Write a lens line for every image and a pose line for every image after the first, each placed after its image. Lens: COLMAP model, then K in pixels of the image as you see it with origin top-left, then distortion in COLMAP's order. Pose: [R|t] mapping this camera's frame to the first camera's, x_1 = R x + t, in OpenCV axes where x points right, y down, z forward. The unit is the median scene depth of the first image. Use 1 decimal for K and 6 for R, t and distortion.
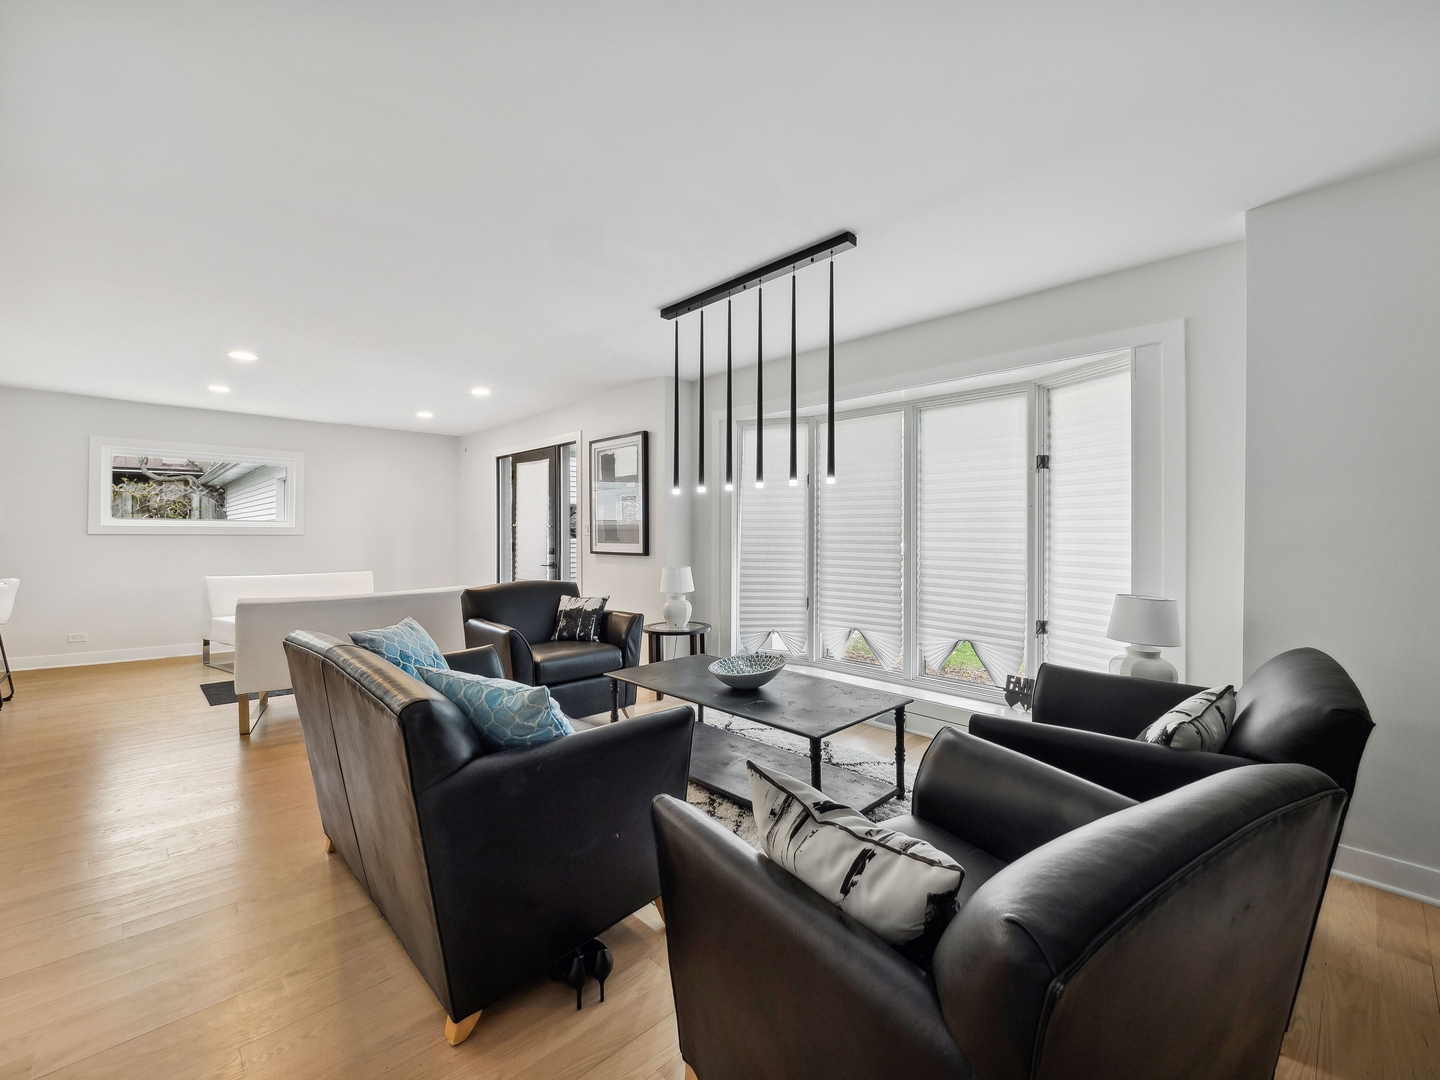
lens RADIAL K [[621.1, 0, 711.7], [0, 621.1, 522.5], [0, 0, 1]] dist [-0.002396, -0.000474]
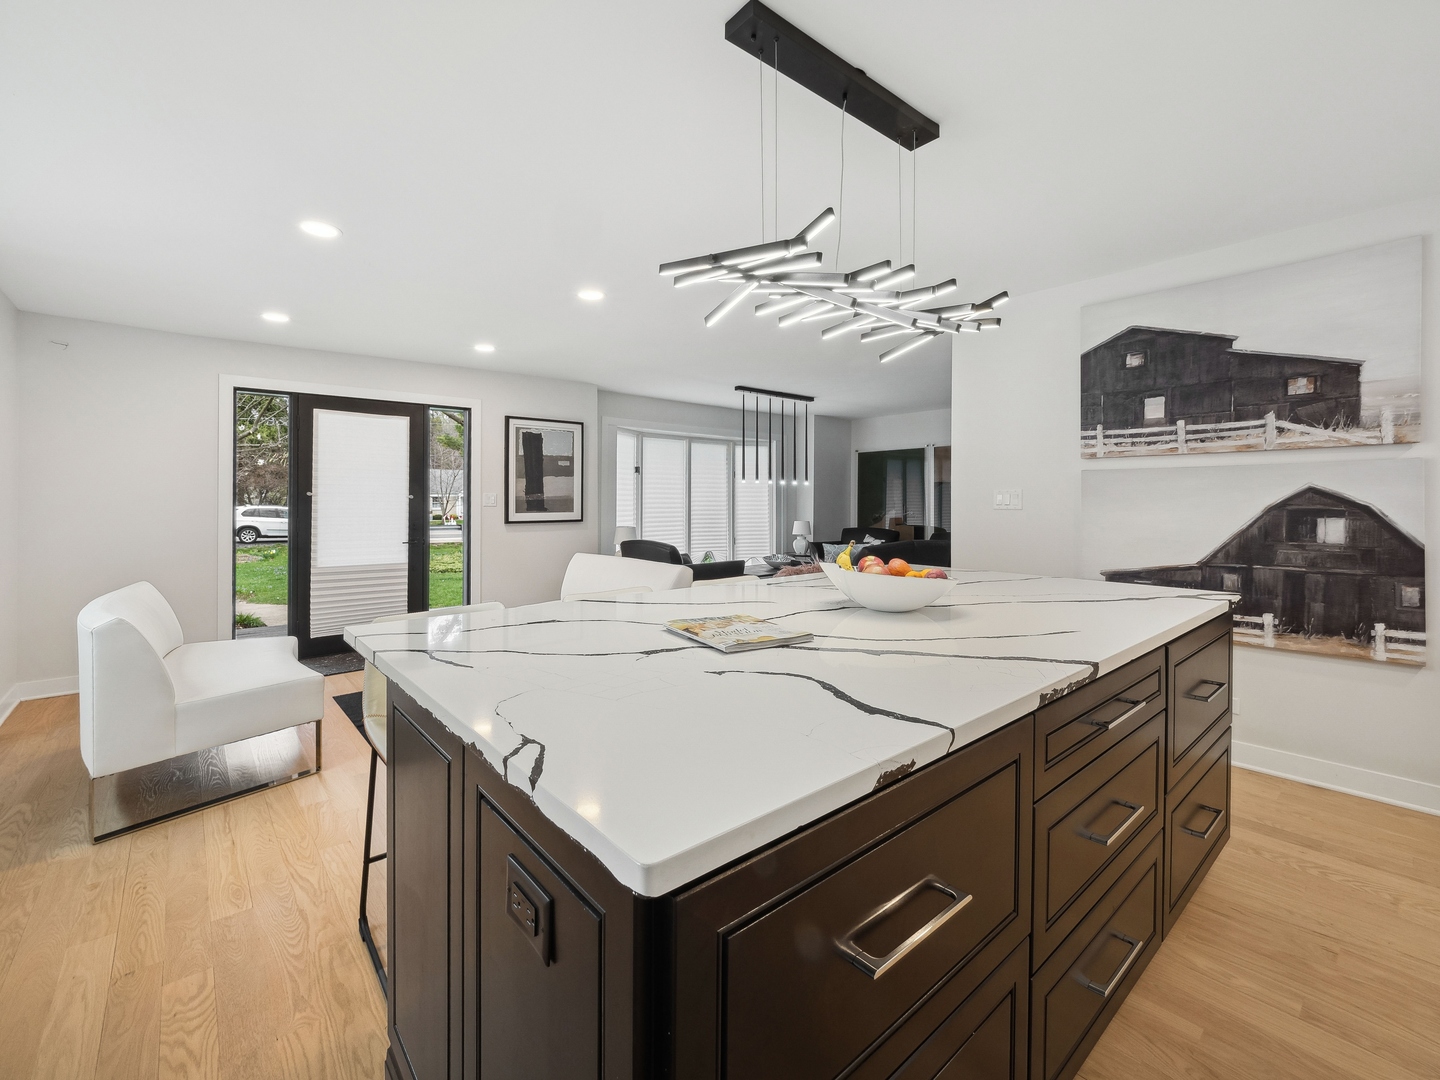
lens RADIAL K [[621.1, 0, 711.7], [0, 621.1, 522.5], [0, 0, 1]] dist [-0.002396, -0.000474]
pose [[0.064054, -0.030084, 0.997493, -1.280507], [-0.007471, 0.999503, 0.030624, 0.014999], [-0.997918, -0.009414, 0.063798, 0.615730]]
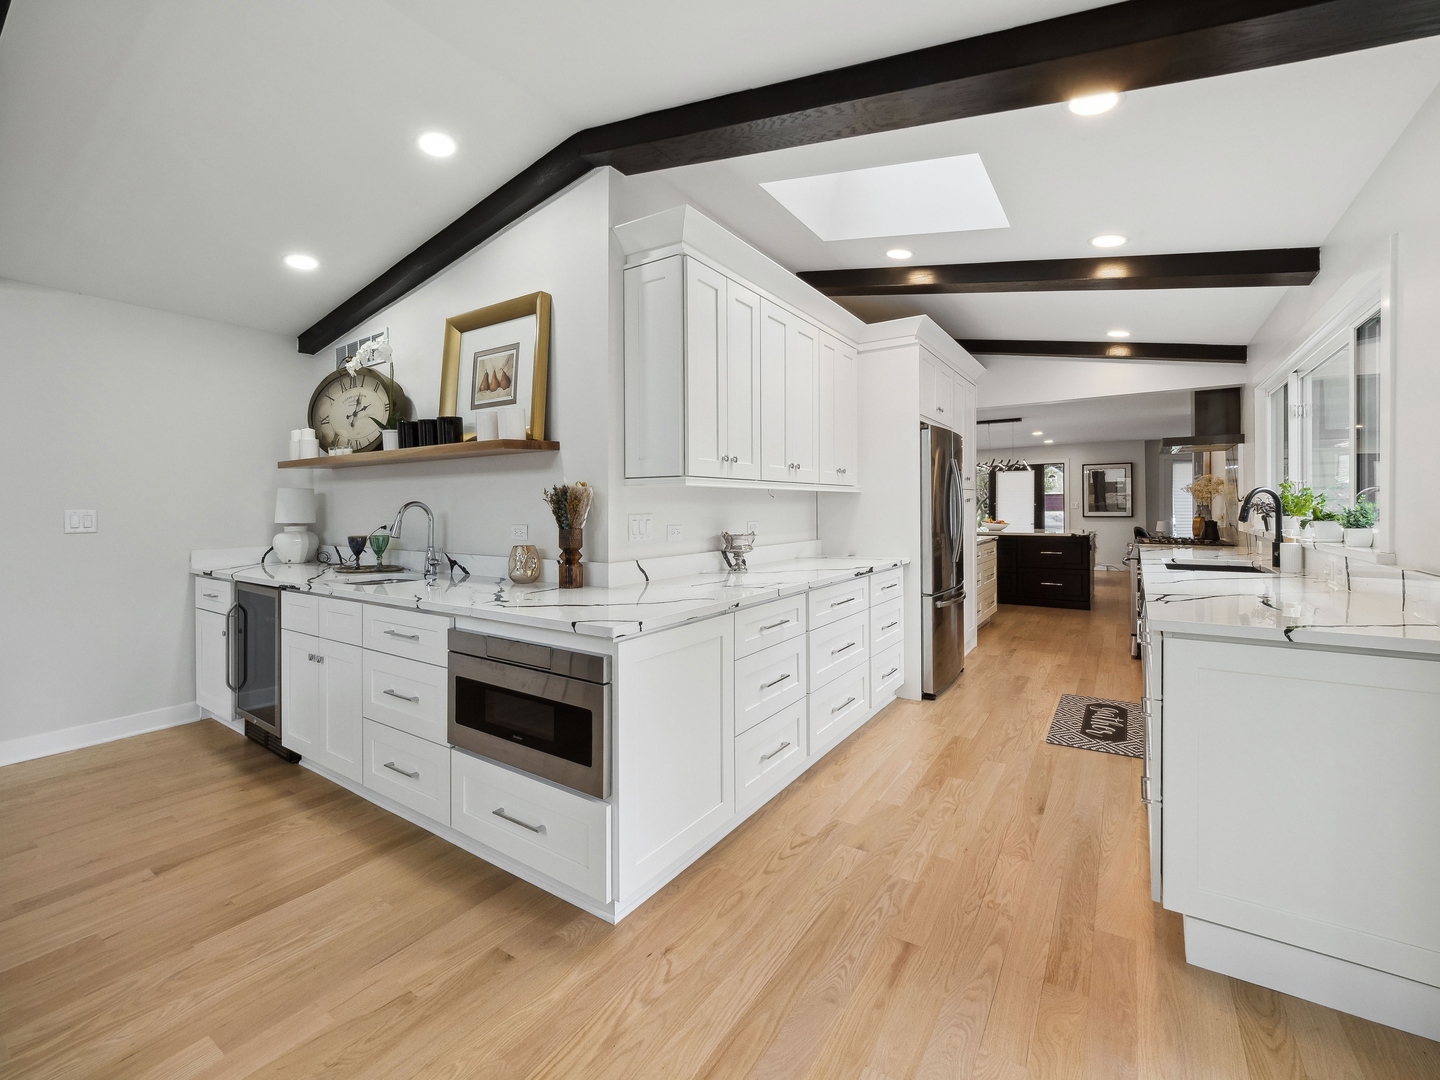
lens RADIAL K [[621.1, 0, 711.7], [0, 621.1, 522.5], [0, 0, 1]] dist [-0.002396, -0.000474]
pose [[0.977798, -0.007934, 0.209399, -2.000733], [0.001391, 0.999507, 0.031374, 0.000836], [-0.209544, -0.030386, 0.977327, -0.882583]]
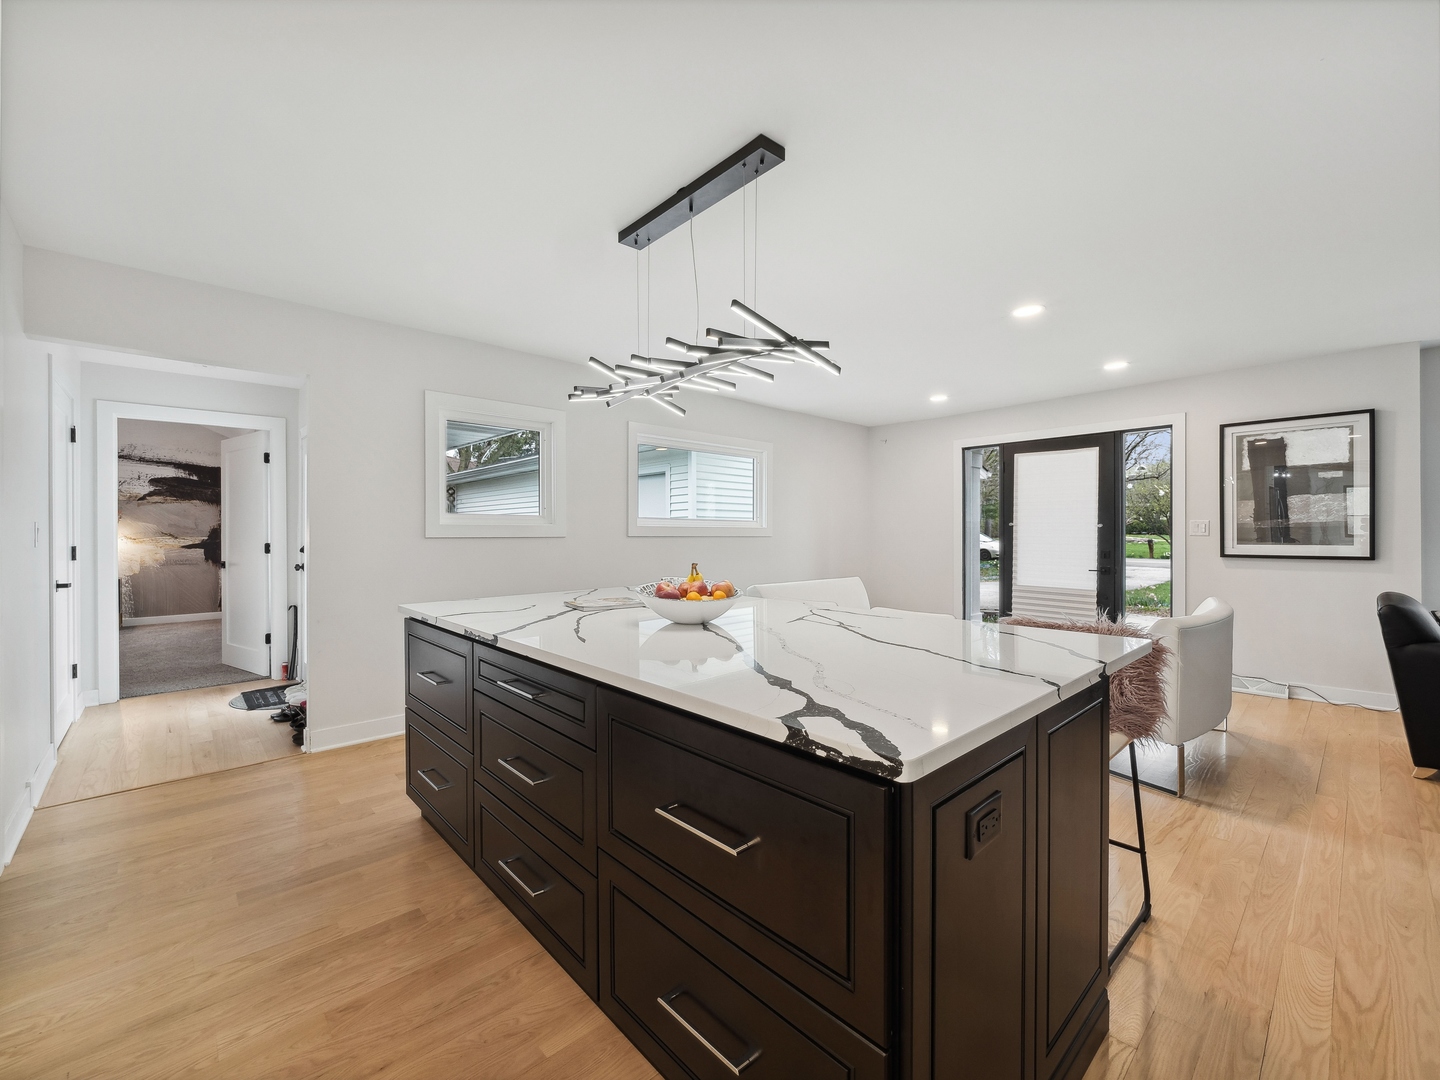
lens RADIAL K [[620.0, 0, 720.0], [0, 620.0, 540.0], [0, 0, 1]] dist [0.012004, 0.000131]
pose [[0.999993, 0.002696, -0.002583, -0.924337], [-0.002648, 0.999826, 0.018473, 0.014214], [0.002632, -0.018466, 0.999826, 0.143374]]
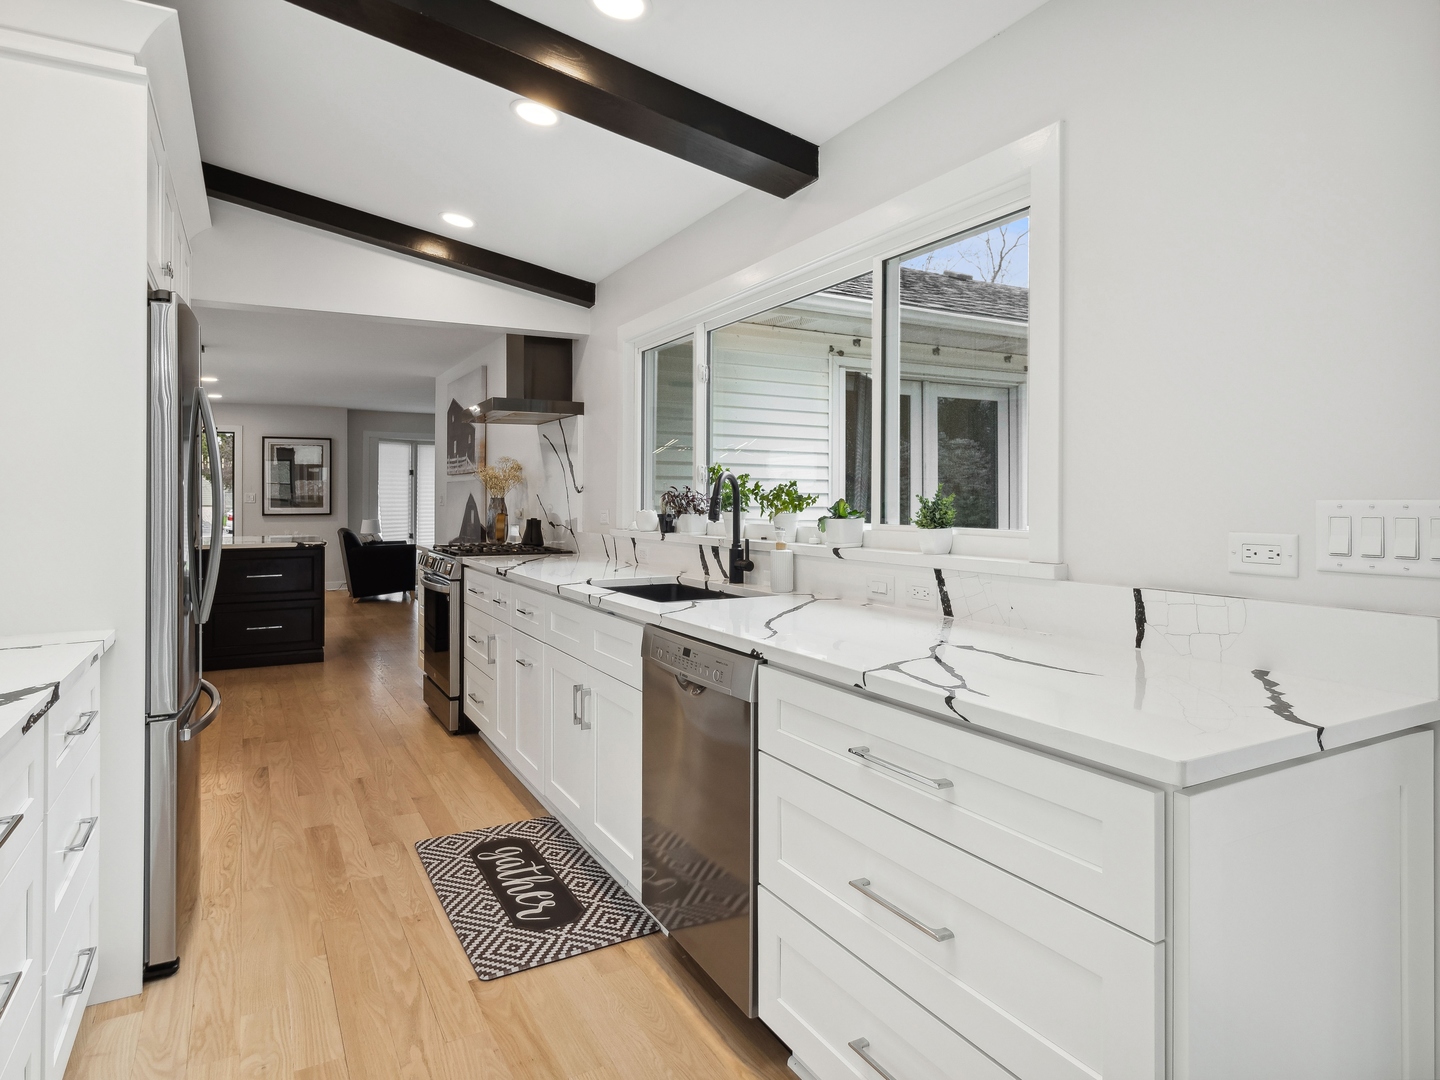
lens RADIAL K [[860.6, 0, 725.8], [0, 860.6, 490.5], [0, 0, 1]] dist [0.000985, -0.000010]
pose [[0.261035, 0.010202, 0.965275, -1.920111], [-0.006259, 0.999941, -0.008876, 0.004983], [-0.965309, -0.003724, 0.261083, -0.575623]]
